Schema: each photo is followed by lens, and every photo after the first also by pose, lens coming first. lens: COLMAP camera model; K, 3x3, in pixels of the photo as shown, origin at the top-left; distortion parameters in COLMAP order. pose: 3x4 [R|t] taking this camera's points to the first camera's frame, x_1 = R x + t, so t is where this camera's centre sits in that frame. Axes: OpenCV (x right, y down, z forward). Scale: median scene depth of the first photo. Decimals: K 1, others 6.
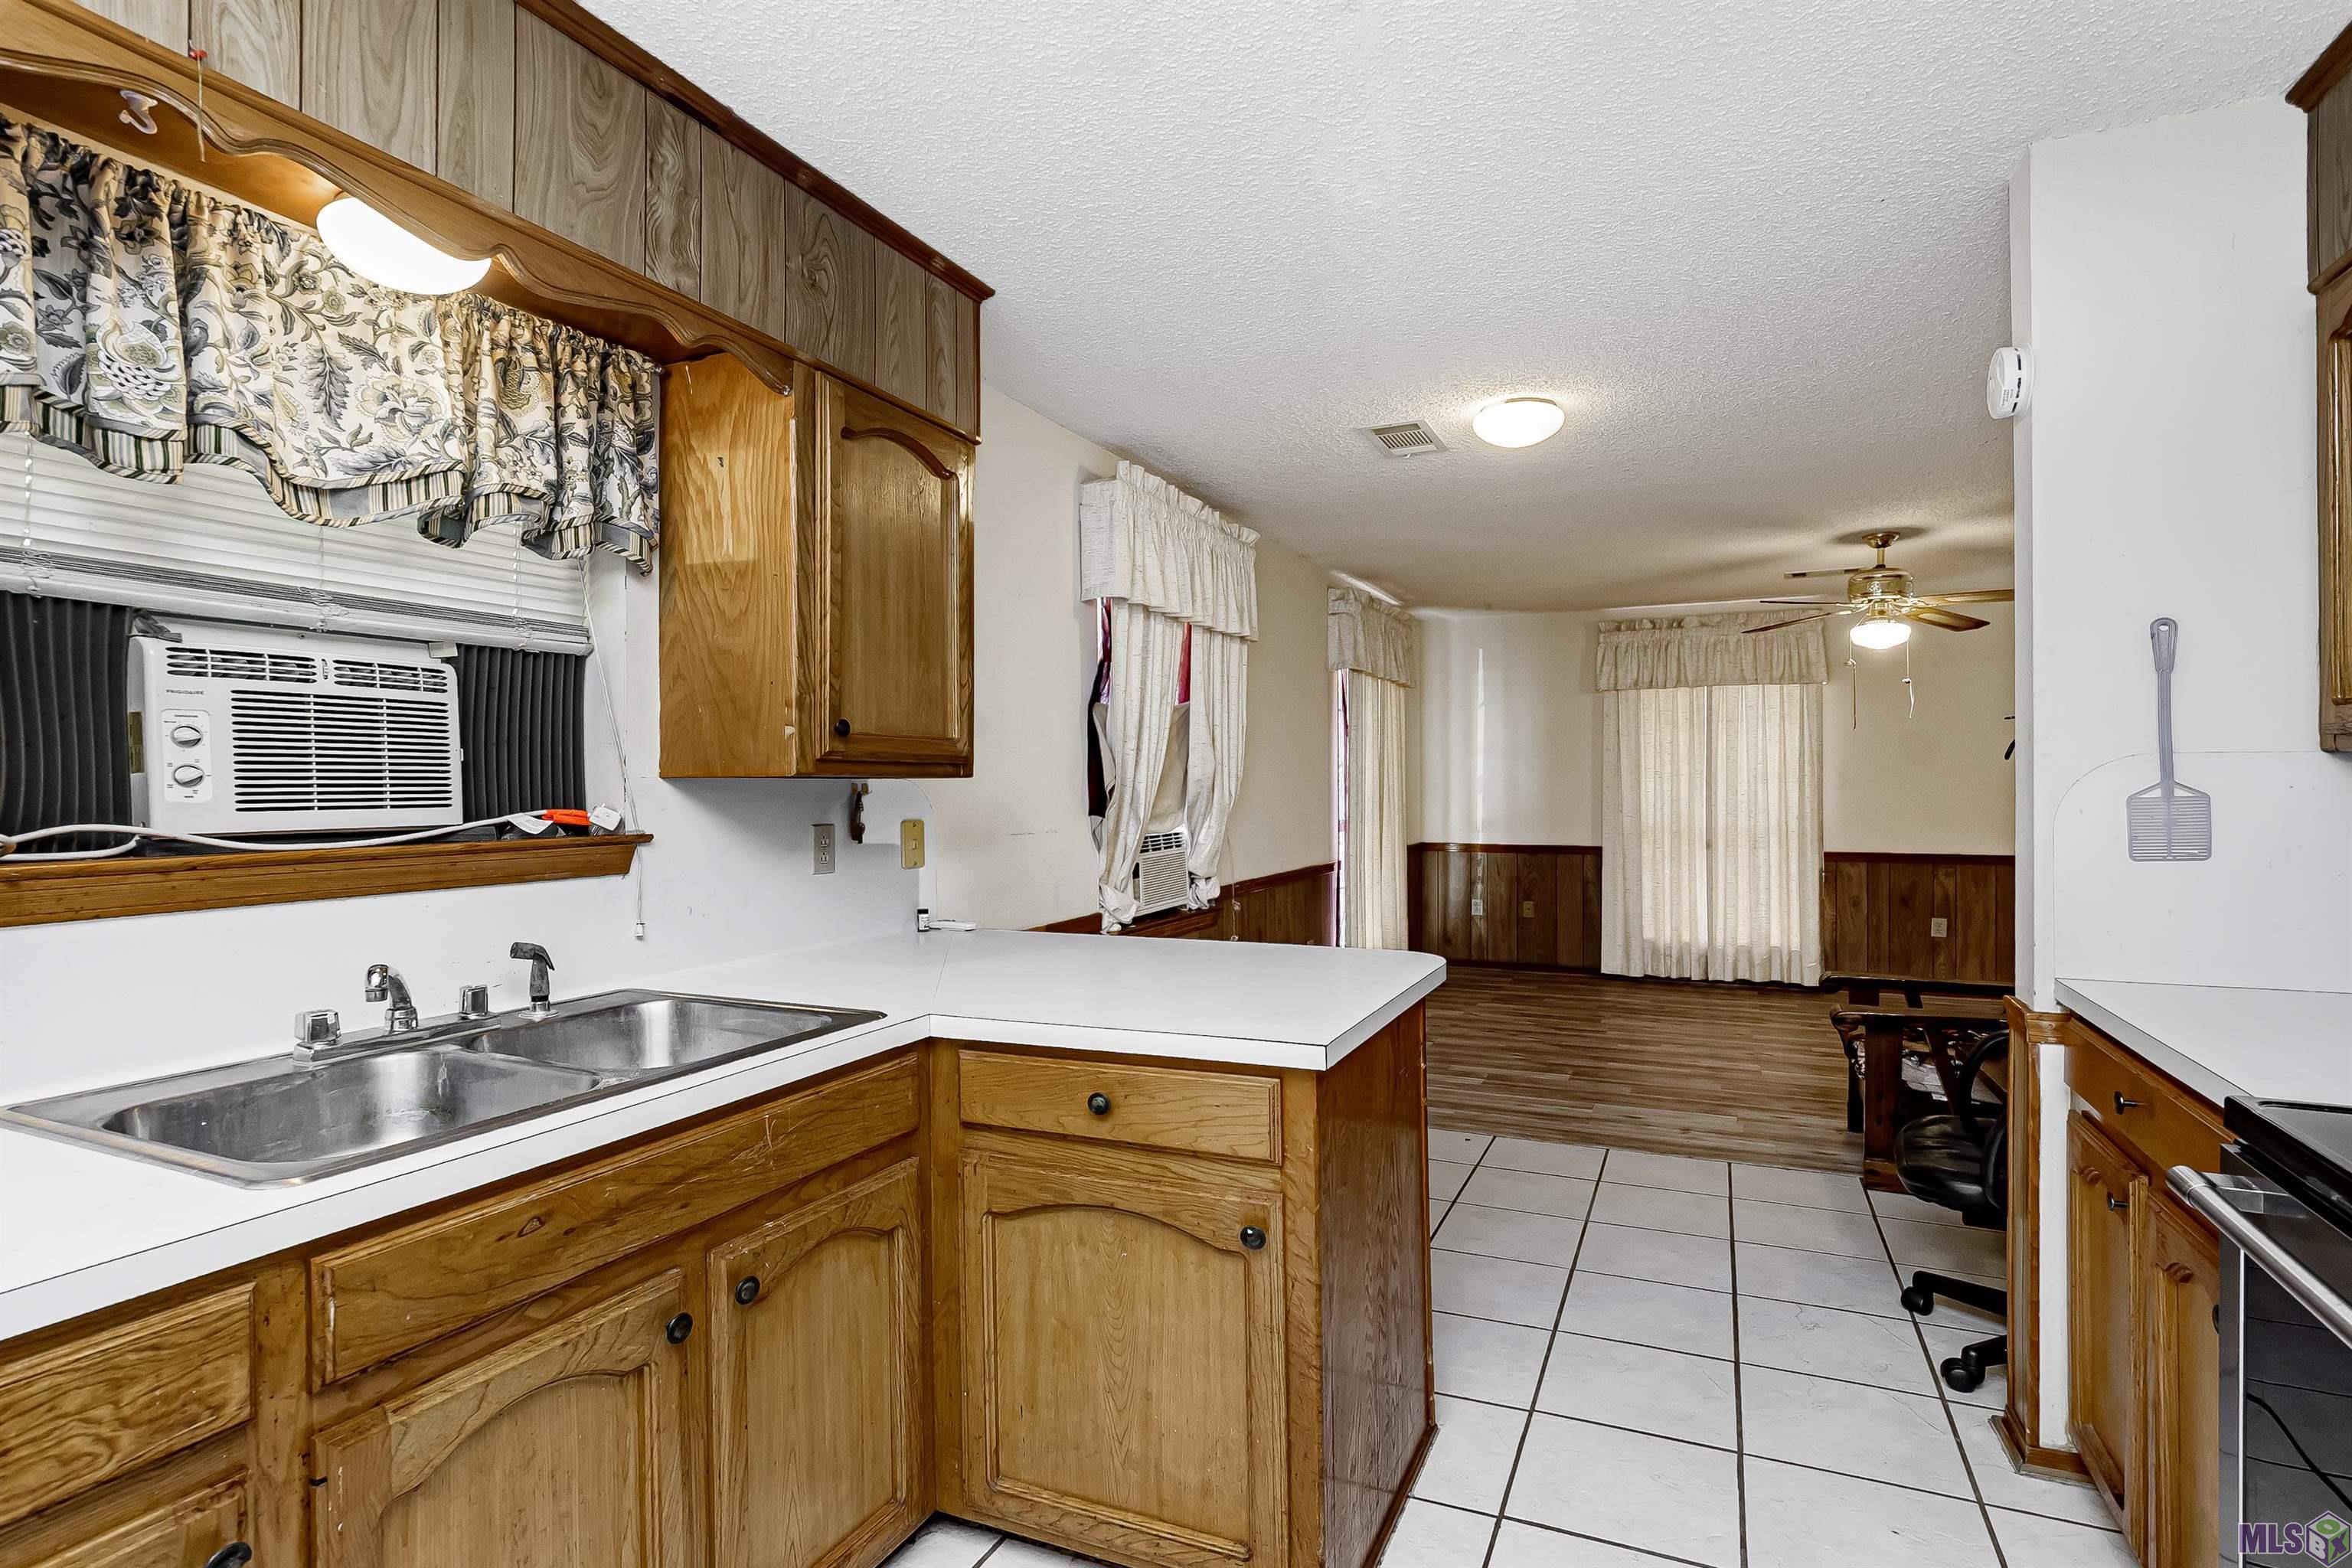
lens RADIAL K [[1181.1, 0, 1176.0], [0, 1181.1, 784.0], [0, 0, 1]] dist [0.018046, -0.009455]
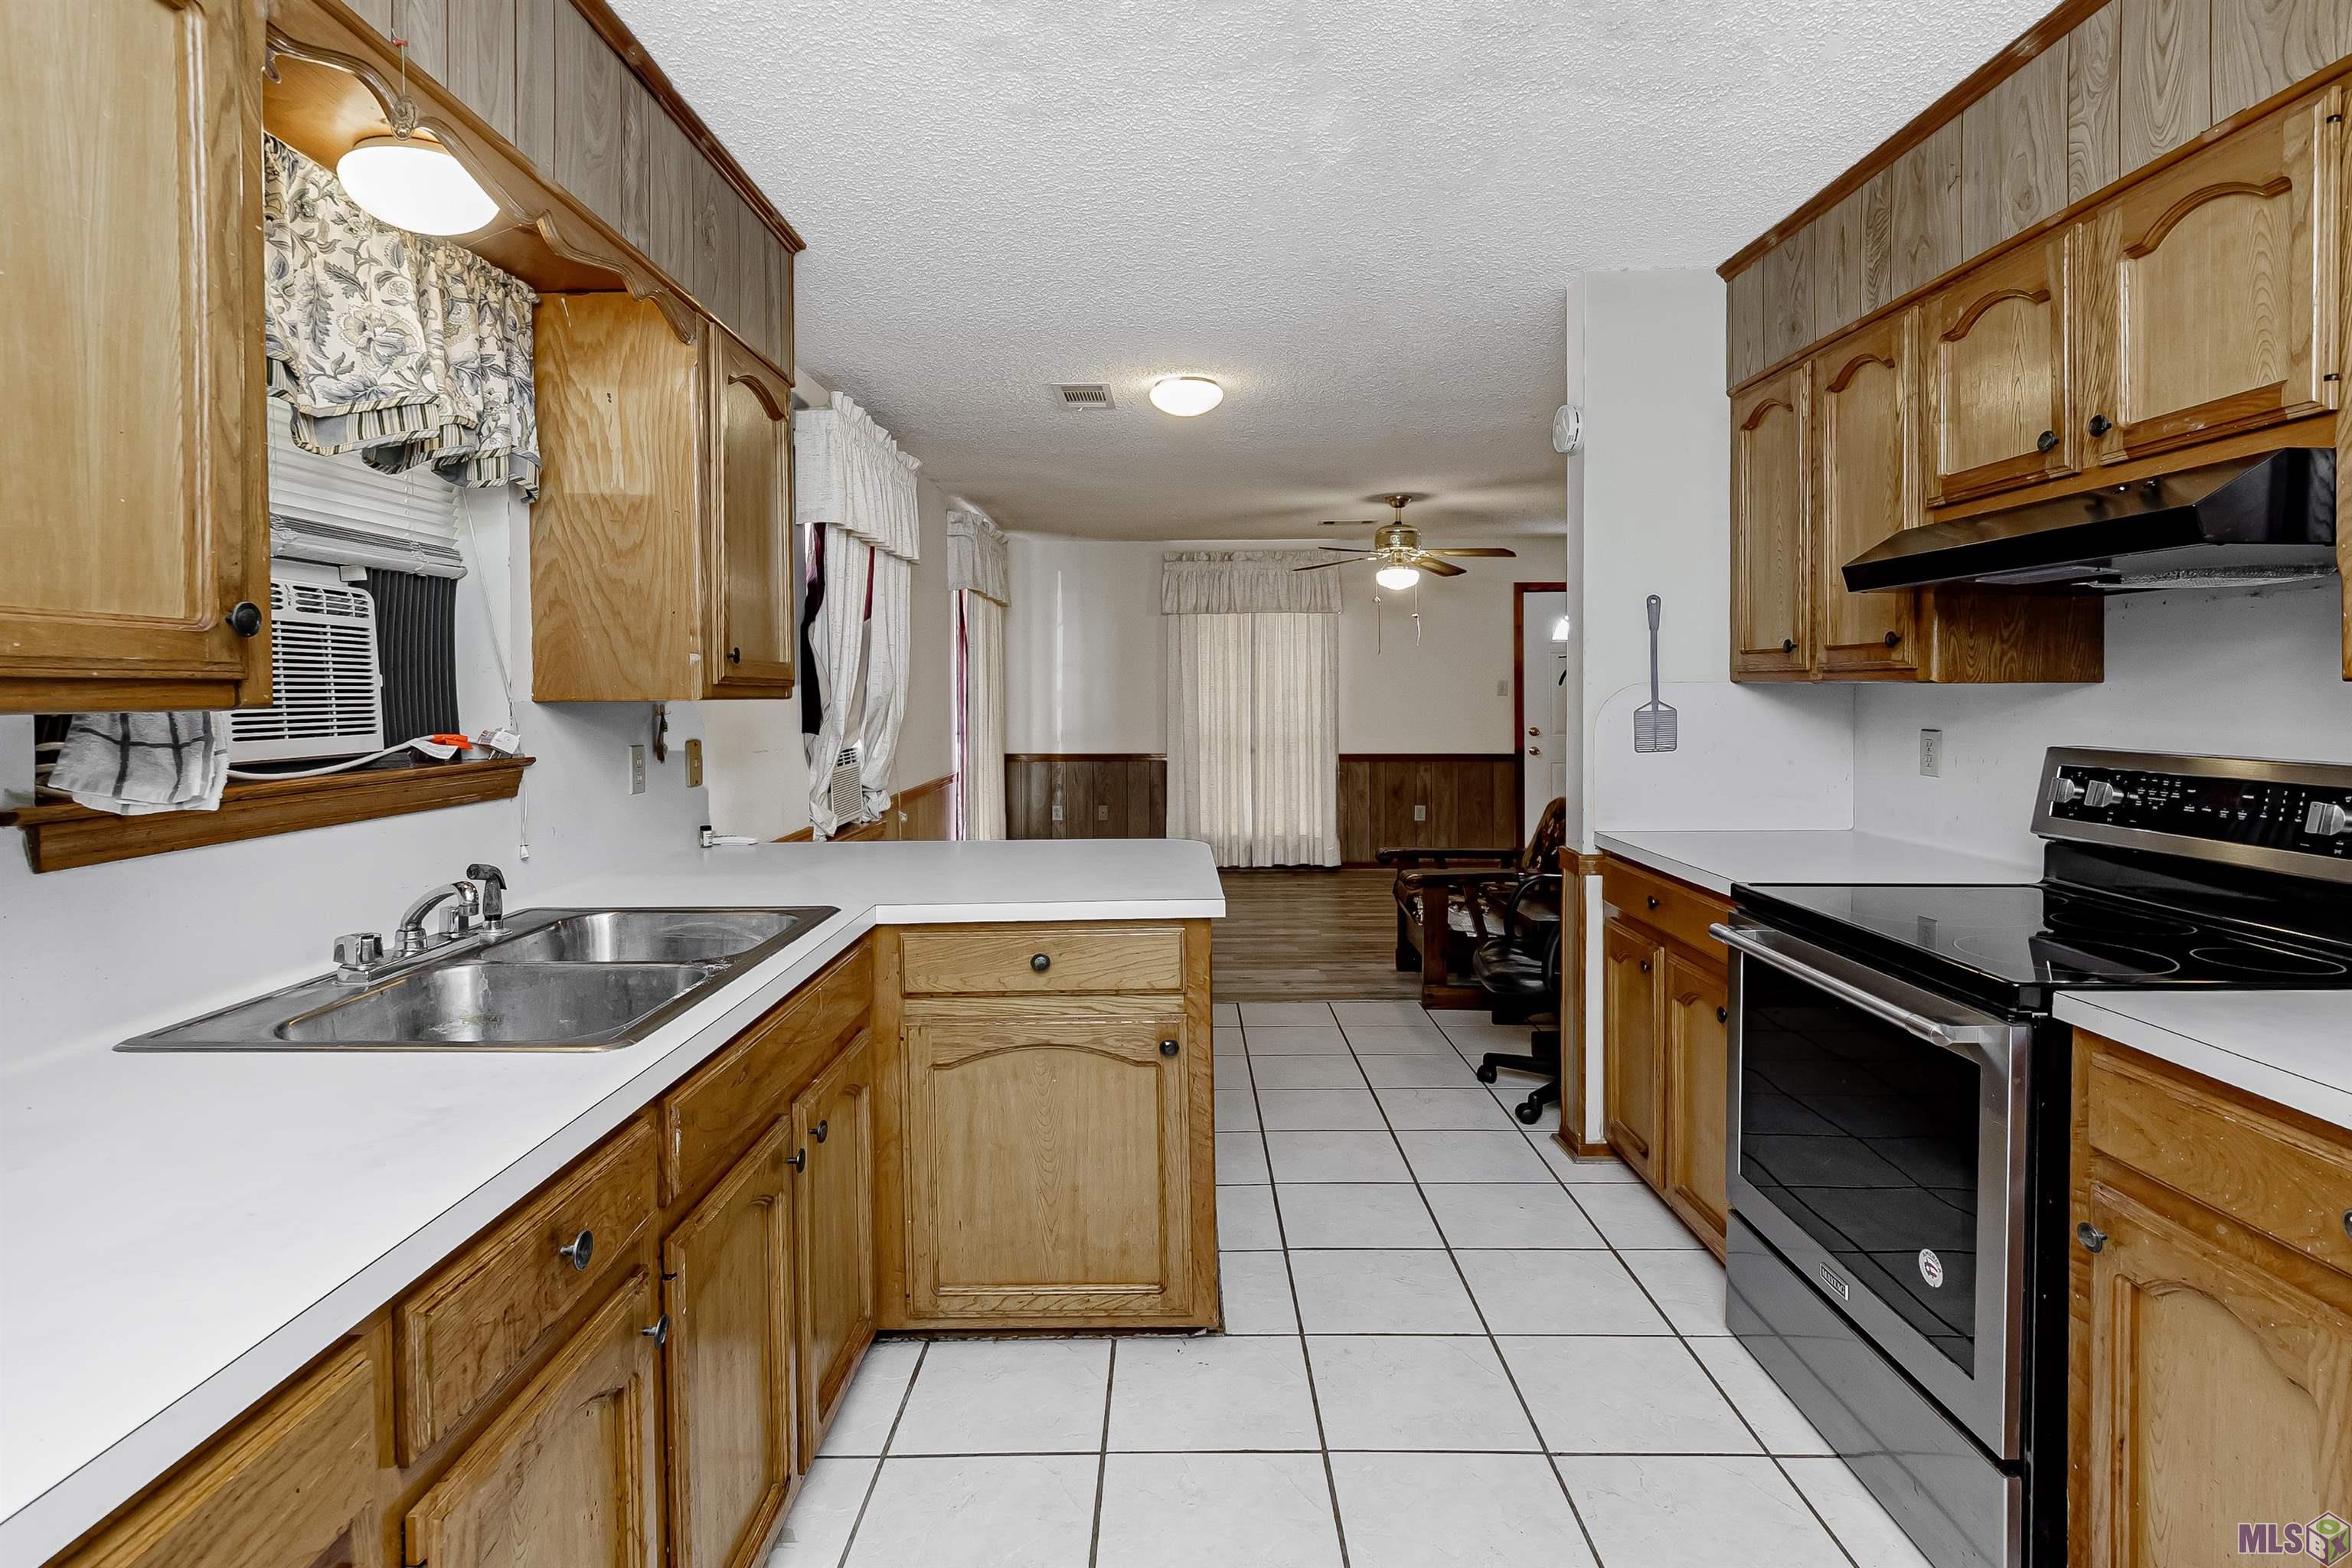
lens RADIAL K [[1220.9, 0, 1174.5], [0, 1220.9, 713.4], [0, 0, 1]] dist [0.031446, -0.001139]
pose [[0.912672, -0.007721, 0.408620, -0.375134], [0.001475, 0.999877, 0.015597, -0.010849], [-0.408690, -0.013632, 0.912571, -0.192983]]
